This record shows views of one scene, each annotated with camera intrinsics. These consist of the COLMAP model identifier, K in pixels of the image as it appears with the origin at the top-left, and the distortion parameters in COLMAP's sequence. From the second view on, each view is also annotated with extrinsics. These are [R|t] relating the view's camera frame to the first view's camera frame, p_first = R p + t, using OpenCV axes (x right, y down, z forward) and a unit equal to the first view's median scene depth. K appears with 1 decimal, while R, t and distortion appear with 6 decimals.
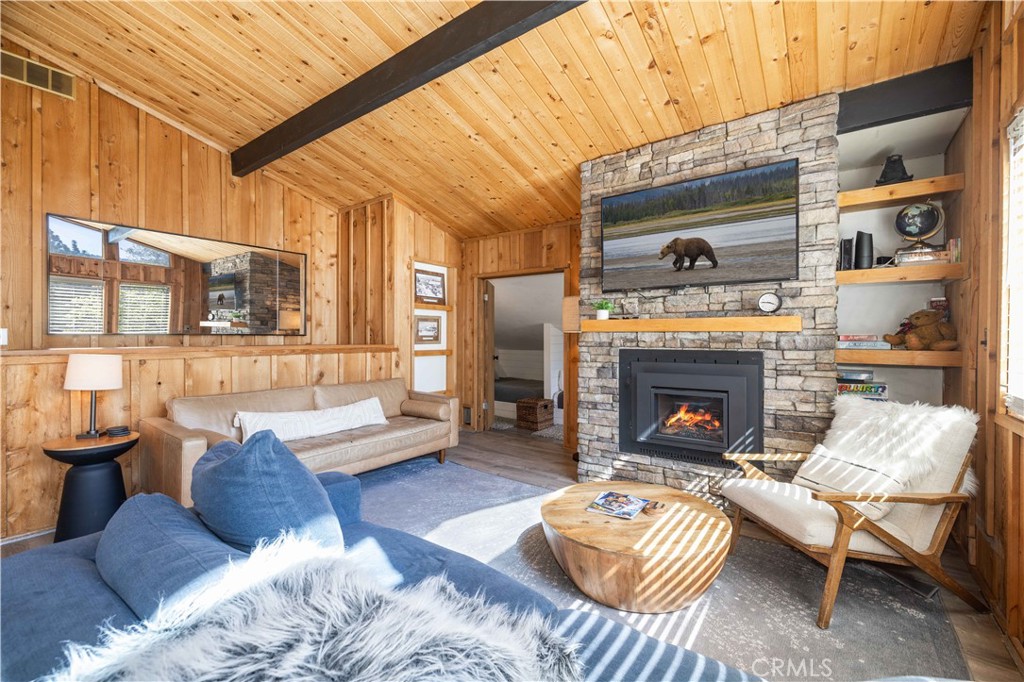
lens RADIAL K [[431.6, 0, 512.0], [0, 431.6, 341.0], [0, 0, 1]] dist [0.000391, 0.000169]
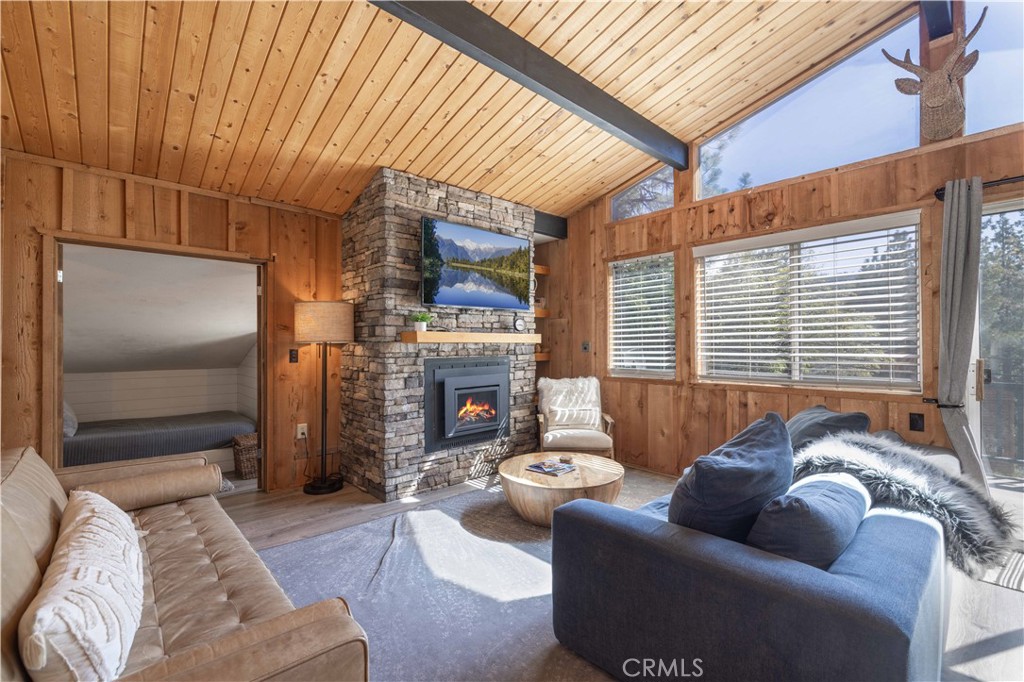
lens RADIAL K [[445.4, 0, 512.0], [0, 445.4, 341.0], [0, 0, 1]] dist [0.002206, 0.000278]
pose [[0.186421, 0.006500, 0.982448, -0.800247], [0.015994, 0.999826, -0.009650, -0.011506], [-0.982340, 0.017512, 0.186284, 0.572739]]
